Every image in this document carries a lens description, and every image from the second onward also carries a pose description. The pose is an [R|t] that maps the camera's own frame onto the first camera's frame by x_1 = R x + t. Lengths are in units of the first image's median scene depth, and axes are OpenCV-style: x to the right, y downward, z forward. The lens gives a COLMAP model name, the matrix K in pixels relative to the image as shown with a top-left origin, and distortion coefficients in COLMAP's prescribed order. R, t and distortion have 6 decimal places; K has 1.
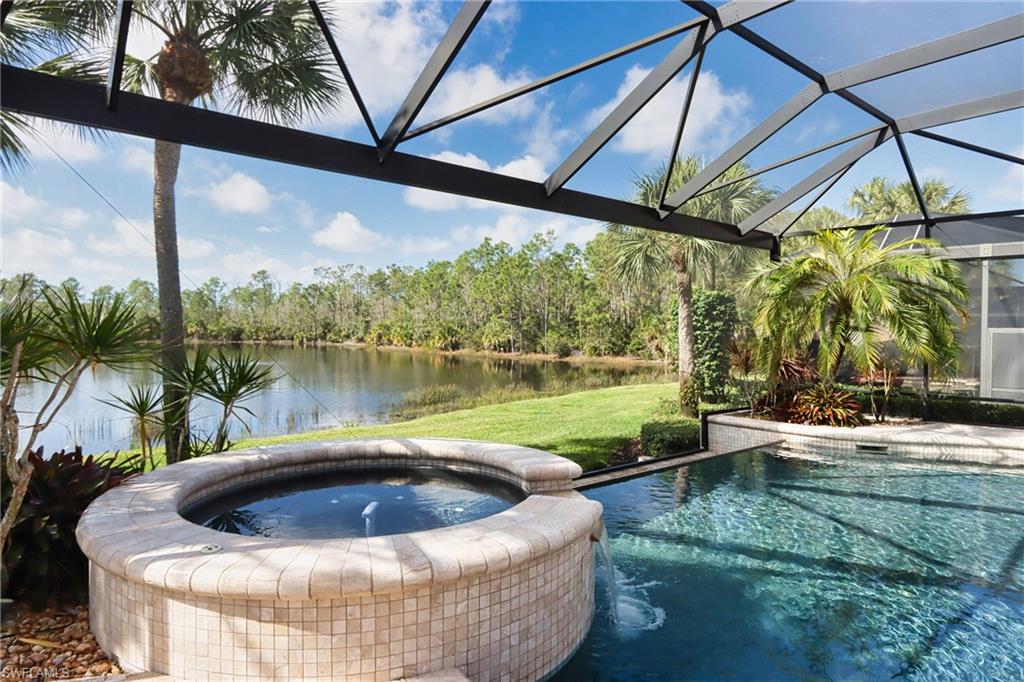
lens RADIAL K [[591.8, 0, 508.7], [0, 591.8, 336.7], [0, 0, 1]] dist [-0.002412, 0.001000]
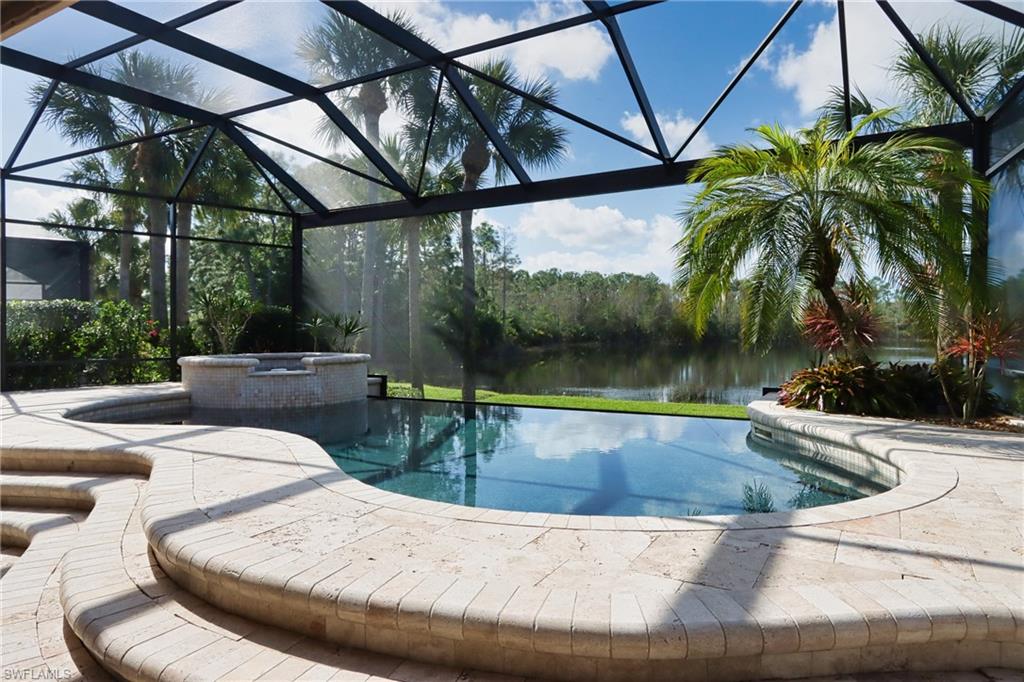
lens RADIAL K [[654.2, 0, 508.1], [0, 654.2, 327.8], [0, 0, 1]] dist [-0.016477, 0.000869]
pose [[0.354545, -0.013286, -0.934945, 0.100202], [-0.001376, 0.999891, -0.014731, 0.005726], [0.935038, 0.006510, 0.354487, 0.033355]]
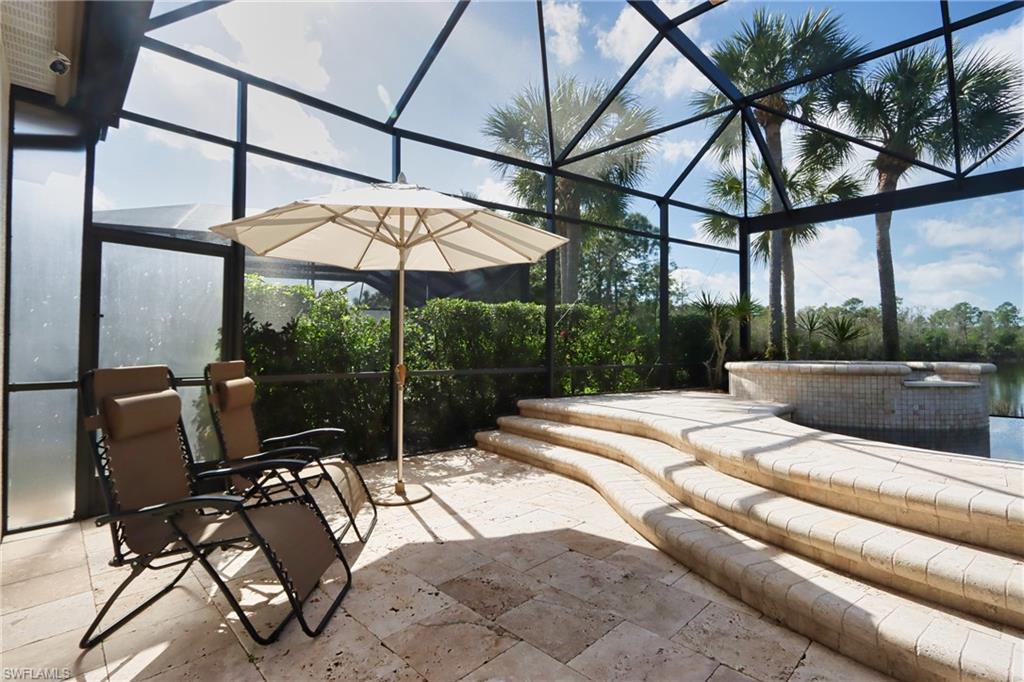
lens RADIAL K [[477.7, 0, 507.7], [0, 477.7, 341.3], [0, 0, 1]] dist [-0.012949, 0.000396]
pose [[0.099887, -0.031102, -0.994513, 0.049957], [-0.005846, 0.999476, -0.031844, 0.008029], [0.994982, 0.008995, 0.099652, -0.014744]]
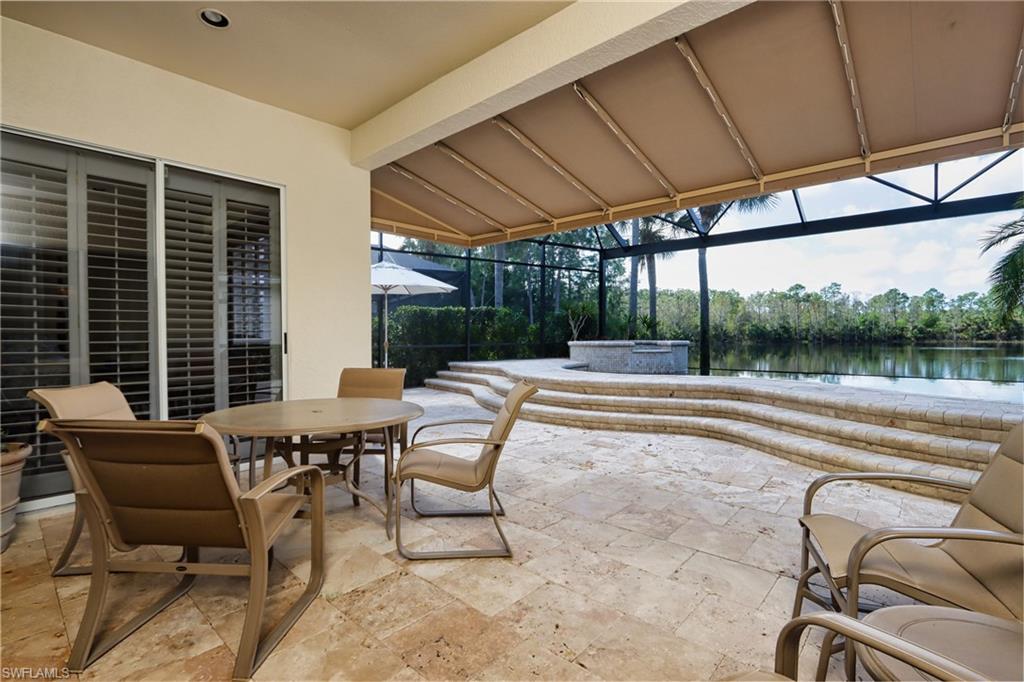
lens RADIAL K [[477.7, 0, 507.7], [0, 477.7, 341.3], [0, 0, 1]] dist [-0.012949, 0.000396]
pose [[0.160052, 0.004482, -0.987098, 0.101816], [-0.002918, 0.999987, 0.004067, 0.008314], [0.987104, 0.002229, 0.160063, -0.011376]]
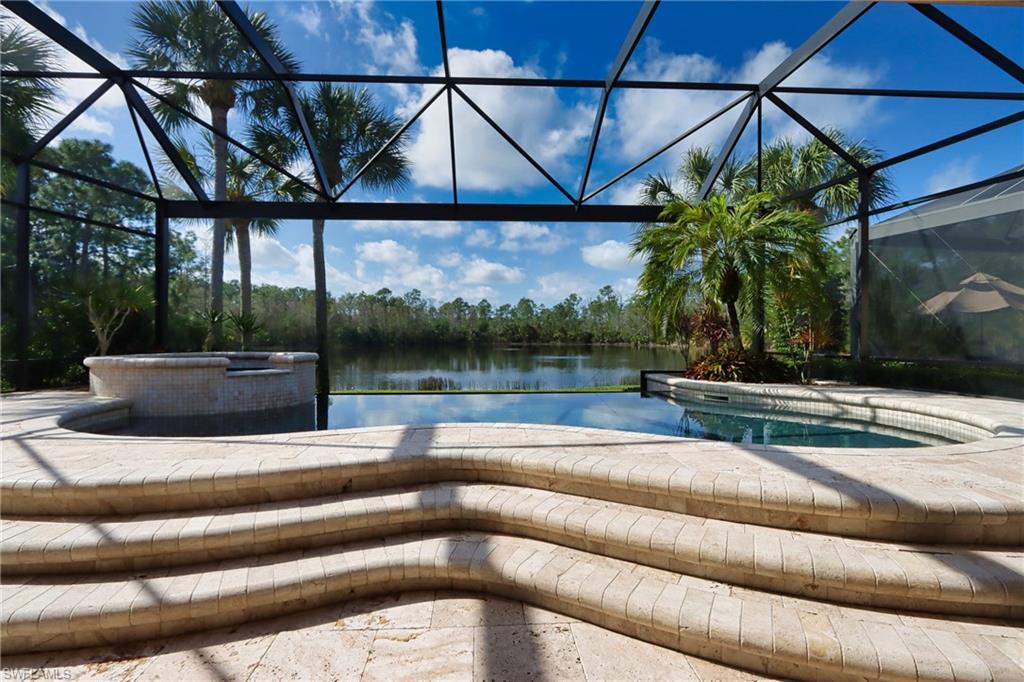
lens RADIAL K [[522.1, 0, 505.7], [0, 522.1, 337.9], [0, 0, 1]] dist [-0.013368, 0.000347]
pose [[0.809614, -0.007423, -0.586916, 0.068900], [0.002664, 0.999956, -0.008971, 0.006964], [0.586957, 0.005699, 0.809598, 0.000585]]
